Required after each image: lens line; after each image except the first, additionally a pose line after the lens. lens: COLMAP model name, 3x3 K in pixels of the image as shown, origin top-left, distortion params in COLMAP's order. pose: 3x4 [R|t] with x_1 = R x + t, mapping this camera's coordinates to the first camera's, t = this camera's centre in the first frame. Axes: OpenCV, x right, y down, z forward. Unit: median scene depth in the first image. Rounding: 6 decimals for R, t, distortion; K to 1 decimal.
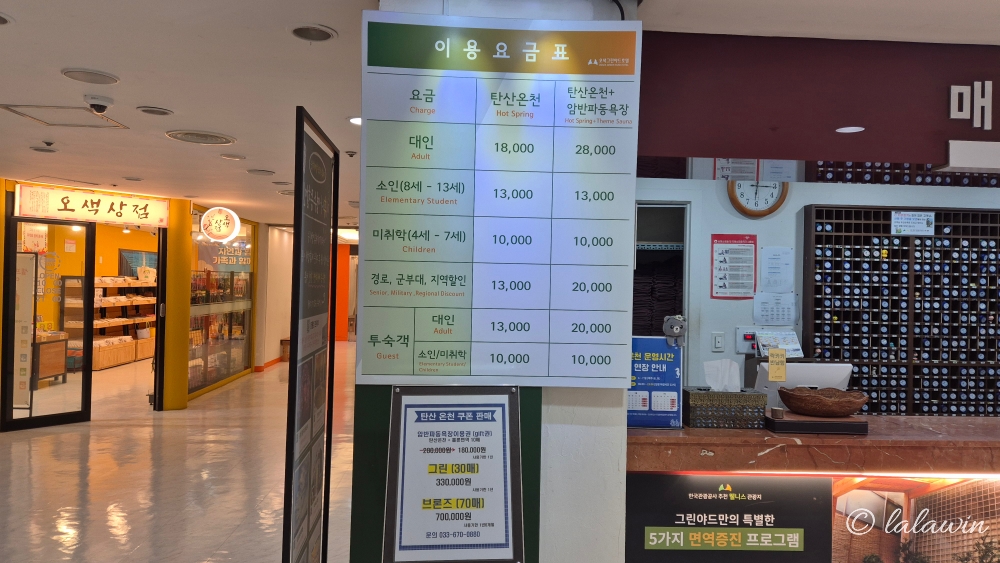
lens RADIAL K [[669.9, 0, 500.0], [0, 669.9, 281.5], [0, 0, 1]] dist [0.037204, -0.001766]
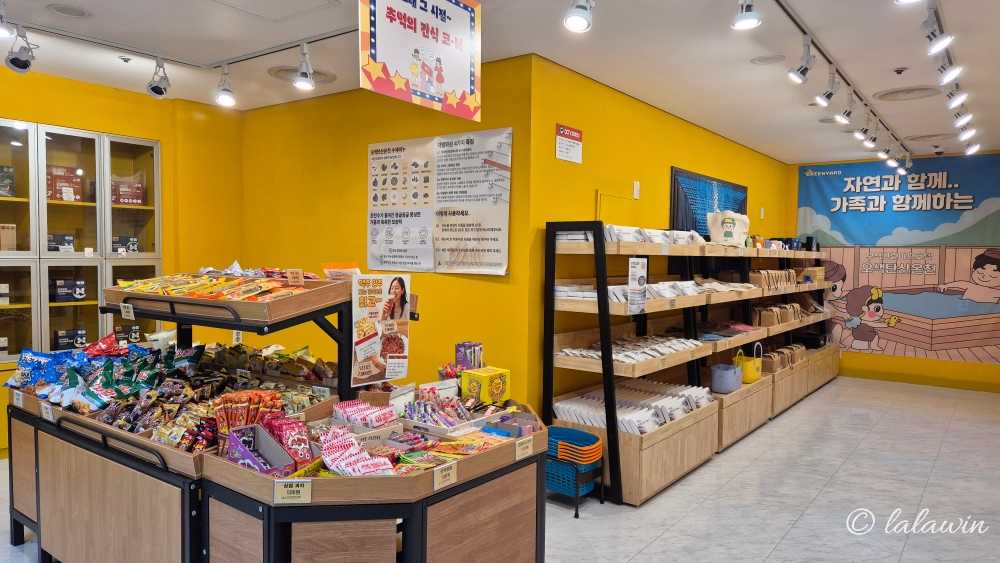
lens RADIAL K [[669.9, 0, 500.0], [0, 669.9, 281.5], [0, 0, 1]] dist [0.037204, -0.001766]
pose [[0.763843, 0.012145, -0.645288, -0.247384], [0.005651, 0.999659, 0.025505, 0.007484], [0.645378, -0.023128, 0.763513, 0.405259]]
